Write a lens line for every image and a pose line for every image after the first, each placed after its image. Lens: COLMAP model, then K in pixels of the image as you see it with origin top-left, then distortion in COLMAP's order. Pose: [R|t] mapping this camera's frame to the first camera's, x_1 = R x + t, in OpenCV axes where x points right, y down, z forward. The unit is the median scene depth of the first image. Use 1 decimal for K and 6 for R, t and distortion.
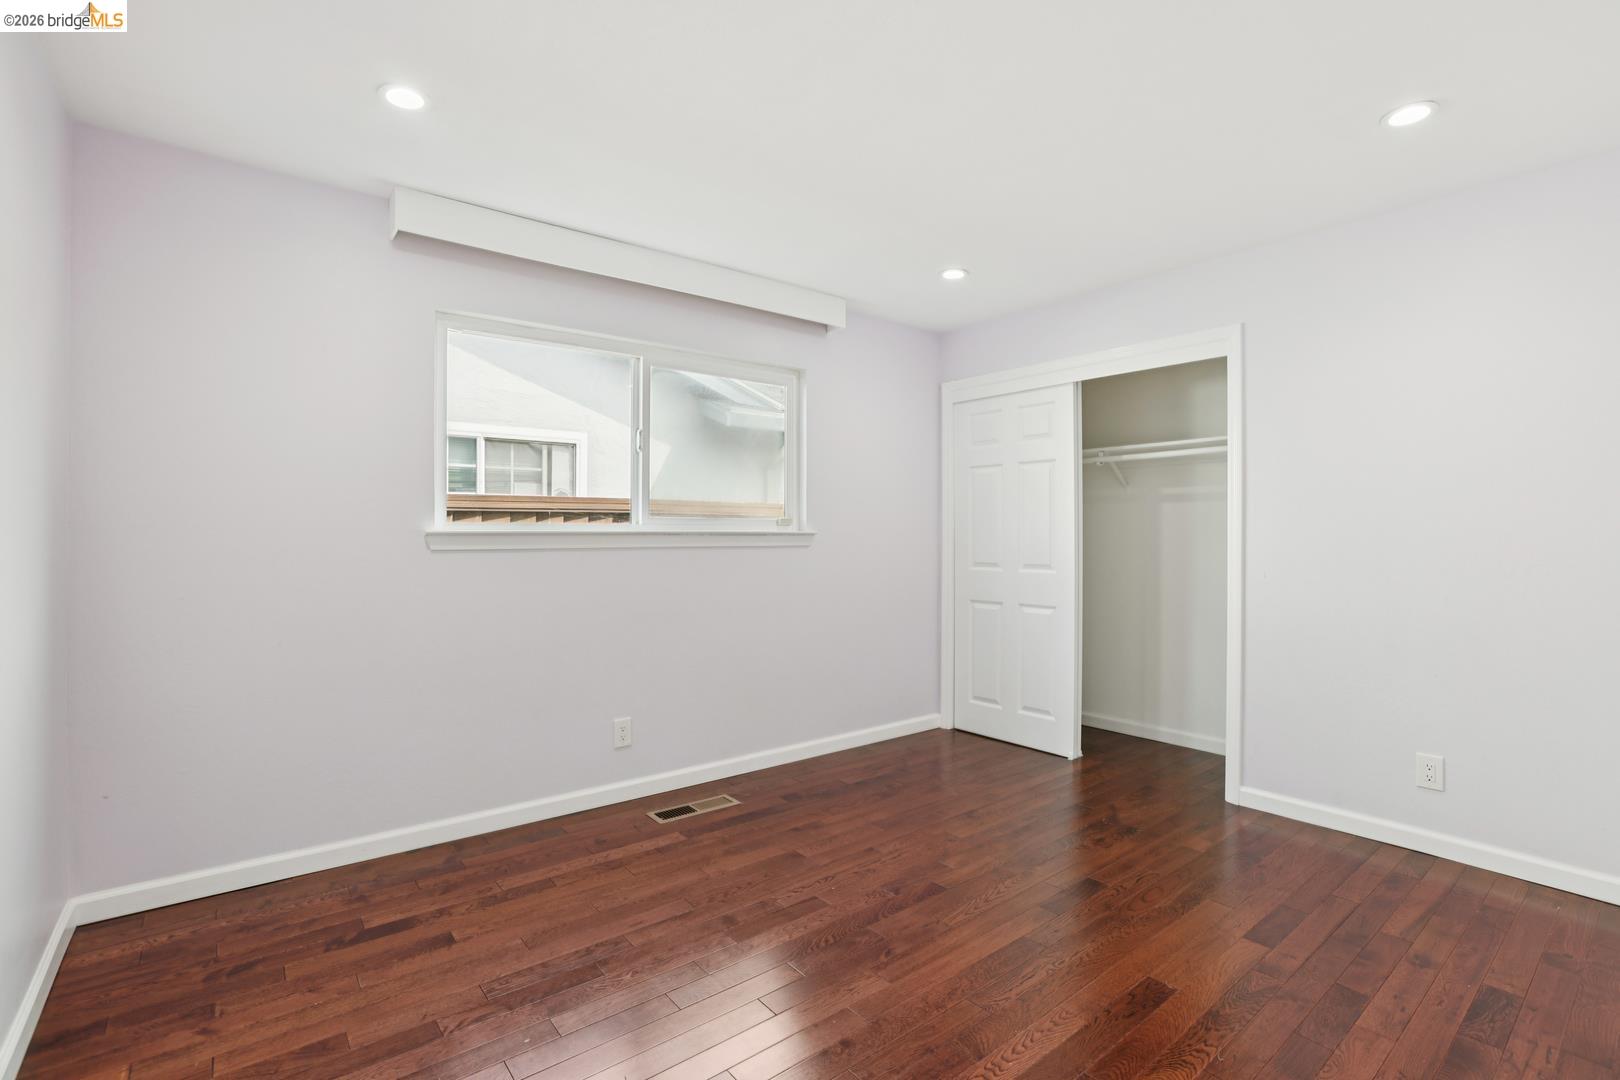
lens RADIAL K [[733.8, 0, 815.2], [0, 733.8, 536.7], [0, 0, 1]] dist [-0.036308, 0.004344]
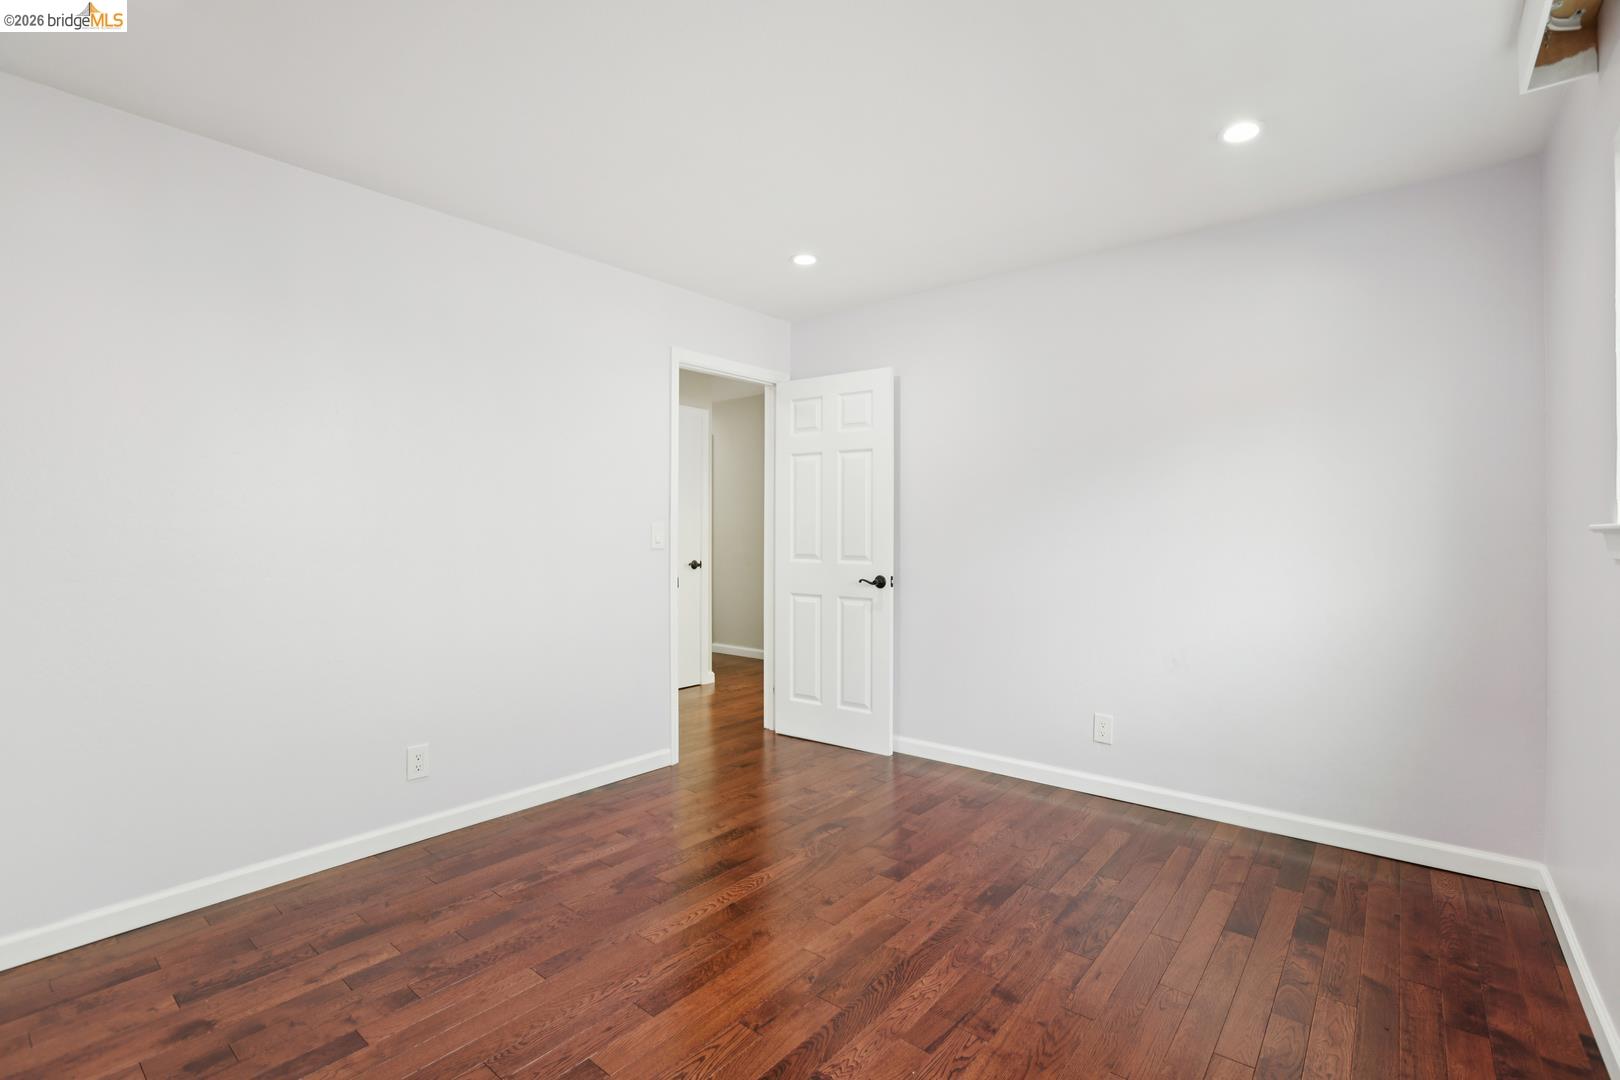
lens RADIAL K [[733.8, 0, 814.4], [0, 733.8, 536.3], [0, 0, 1]] dist [-0.036308, 0.004344]
pose [[-0.977695, -0.002148, -0.210020, 0.287317], [-0.004003, 0.999957, 0.008406, -0.002007], [0.209993, 0.009059, -0.977661, 1.871407]]
